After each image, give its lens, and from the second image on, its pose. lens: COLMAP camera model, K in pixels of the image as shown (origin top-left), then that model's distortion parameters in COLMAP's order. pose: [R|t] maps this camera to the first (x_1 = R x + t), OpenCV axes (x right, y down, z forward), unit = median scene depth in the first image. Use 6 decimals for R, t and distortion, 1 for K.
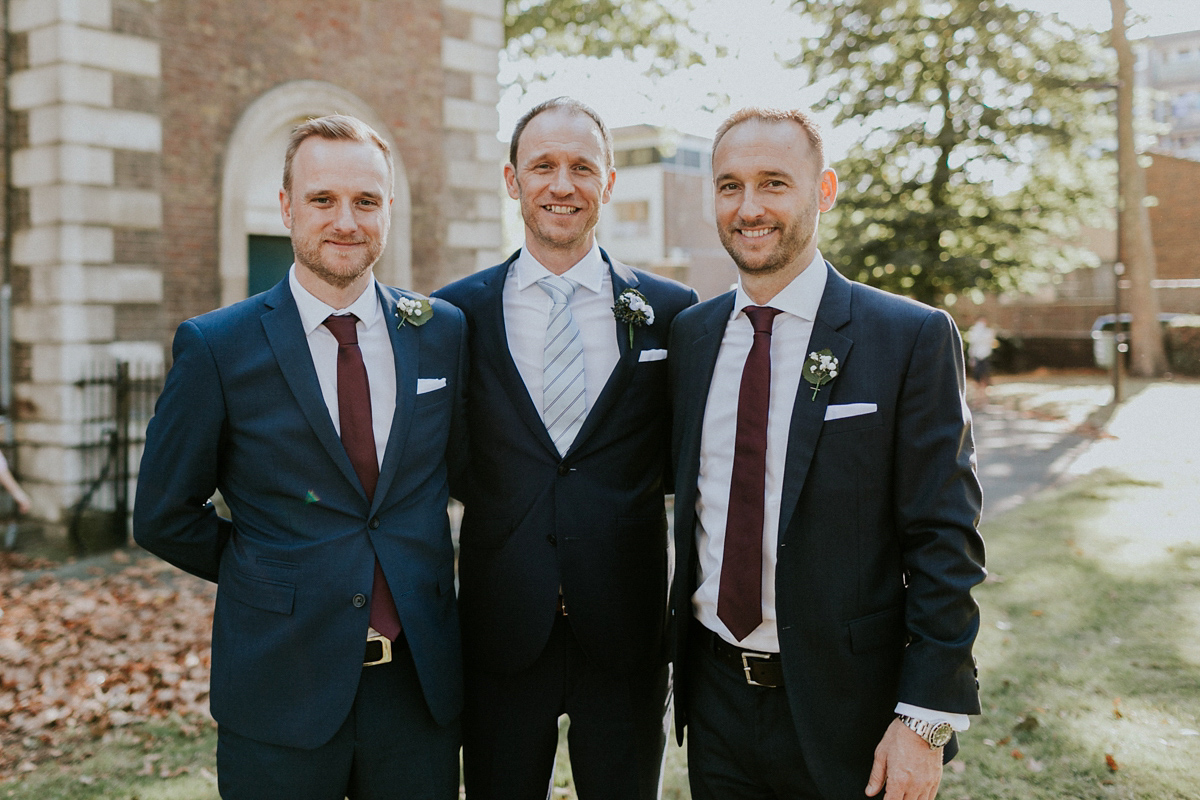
lens RADIAL K [[1123.7, 0, 600.0], [0, 1123.7, 400.0], [0, 0, 1]] dist [-0.003125, -0.001018]
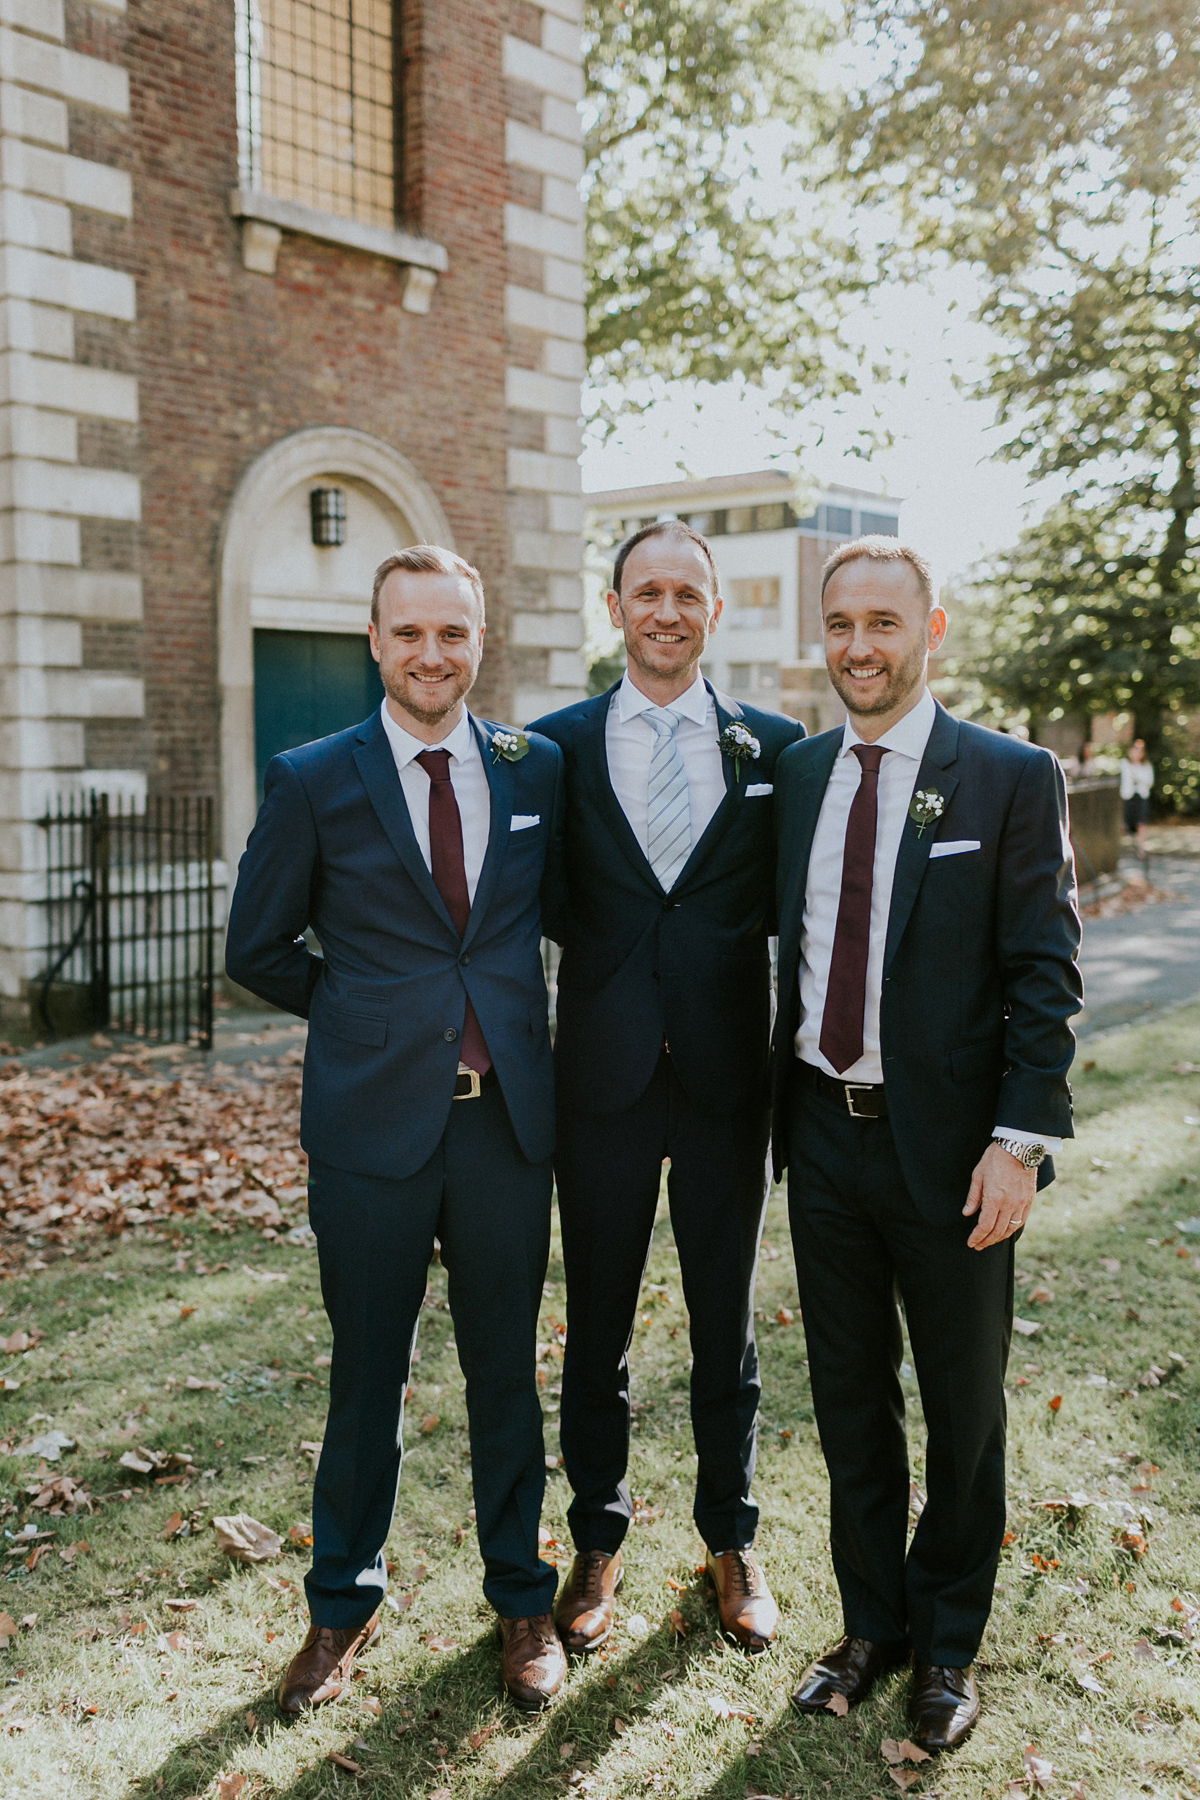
lens RADIAL K [[1685.5, 0, 613.4], [0, 1685.5, 928.5], [0, 0, 1]] dist [-0.003125, -0.001018]
pose [[0.998246, 0.010558, -0.058259, 0.002506], [-0.008035, 0.999027, 0.043370, 0.005749], [0.058661, -0.042826, 0.997359, -0.160528]]
